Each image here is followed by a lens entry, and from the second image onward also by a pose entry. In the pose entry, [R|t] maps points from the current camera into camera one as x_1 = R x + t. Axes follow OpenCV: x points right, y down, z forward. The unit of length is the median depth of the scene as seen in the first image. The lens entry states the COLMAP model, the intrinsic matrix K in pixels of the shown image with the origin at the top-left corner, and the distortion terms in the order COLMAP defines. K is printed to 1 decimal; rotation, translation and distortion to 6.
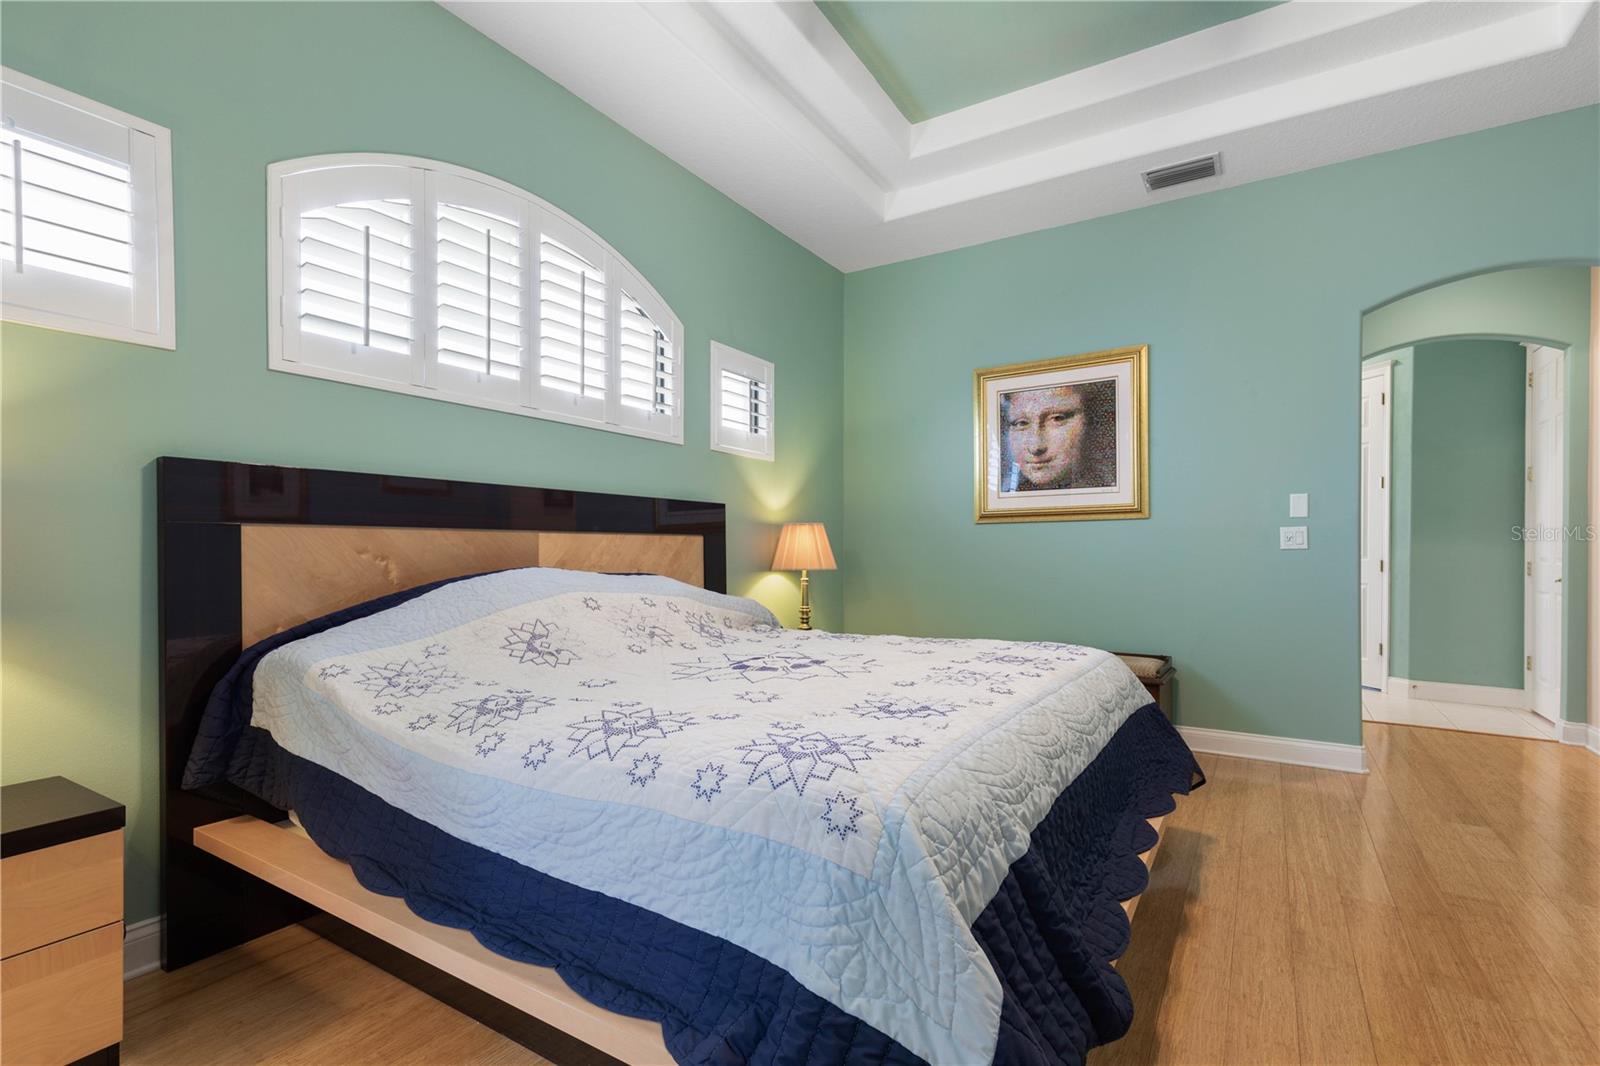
lens RADIAL K [[733.1, 0, 795.5], [0, 733.1, 545.9], [0, 0, 1]] dist [0.004057, 0.000466]
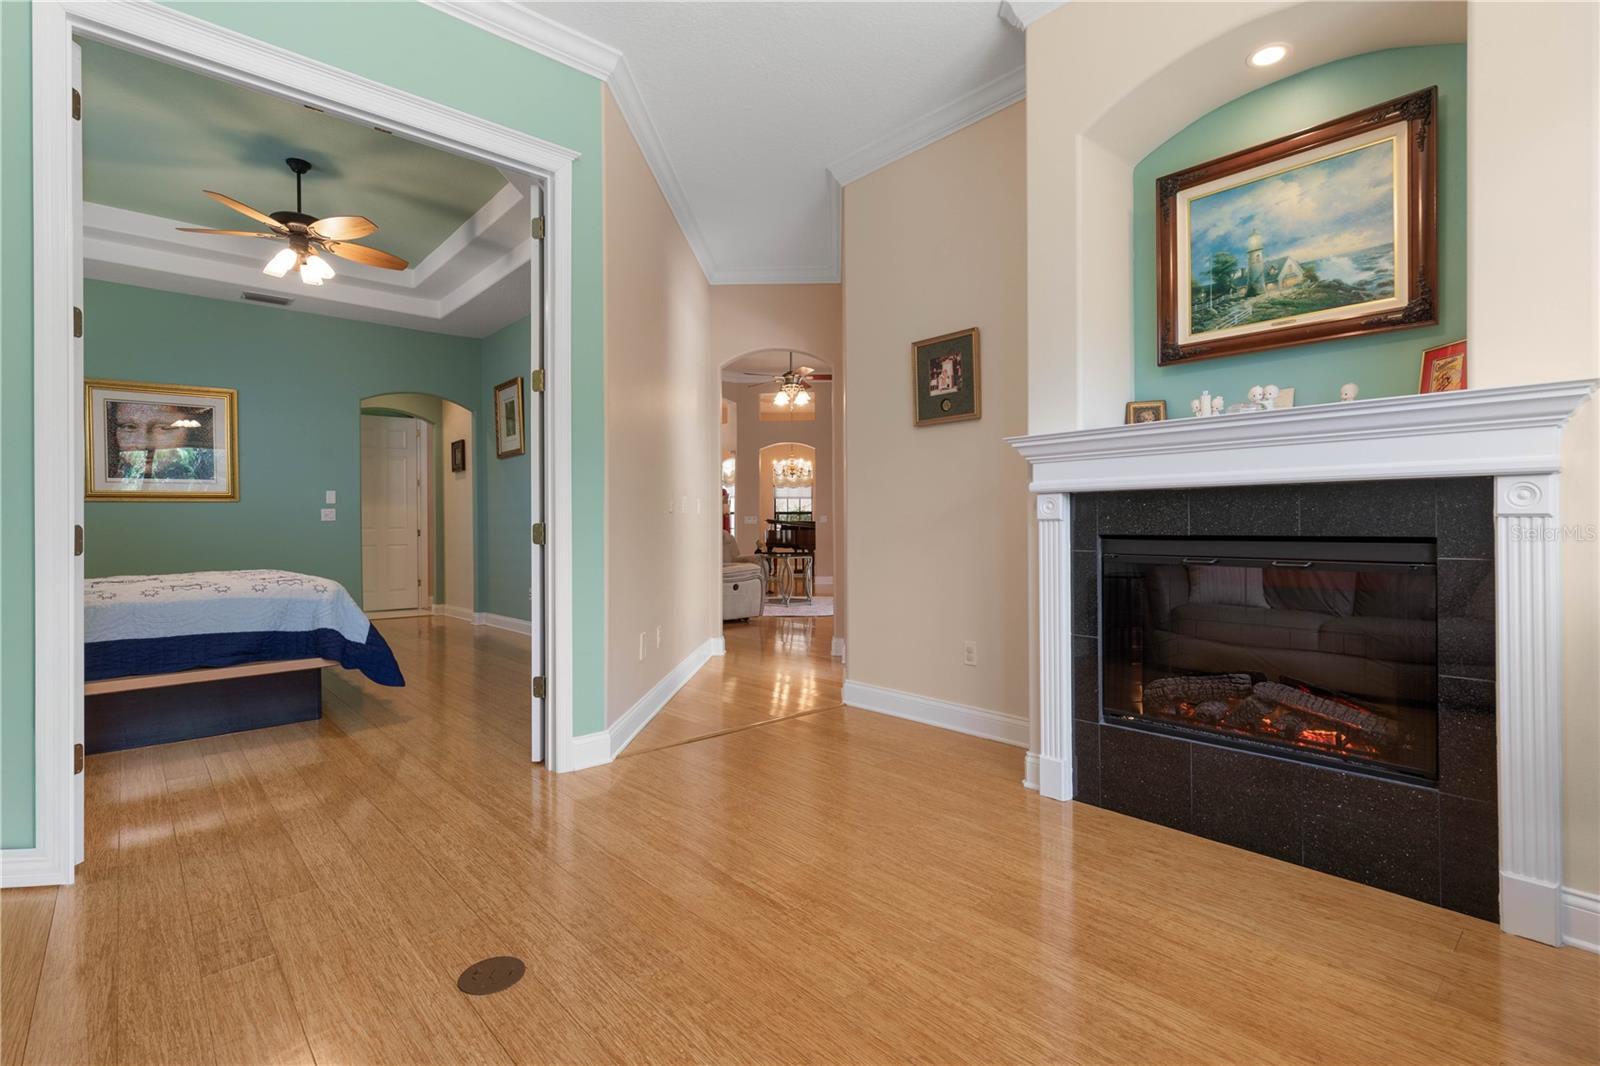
lens RADIAL K [[733.1, 0, 795.5], [0, 733.1, 531.2], [0, 0, 1]] dist [0.004057, 0.000466]
pose [[0.263829, -0.005457, 0.964554, -0.723017], [0.011285, 0.999933, 0.002571, 0.035571], [-0.964504, 0.010207, 0.263872, -0.564489]]
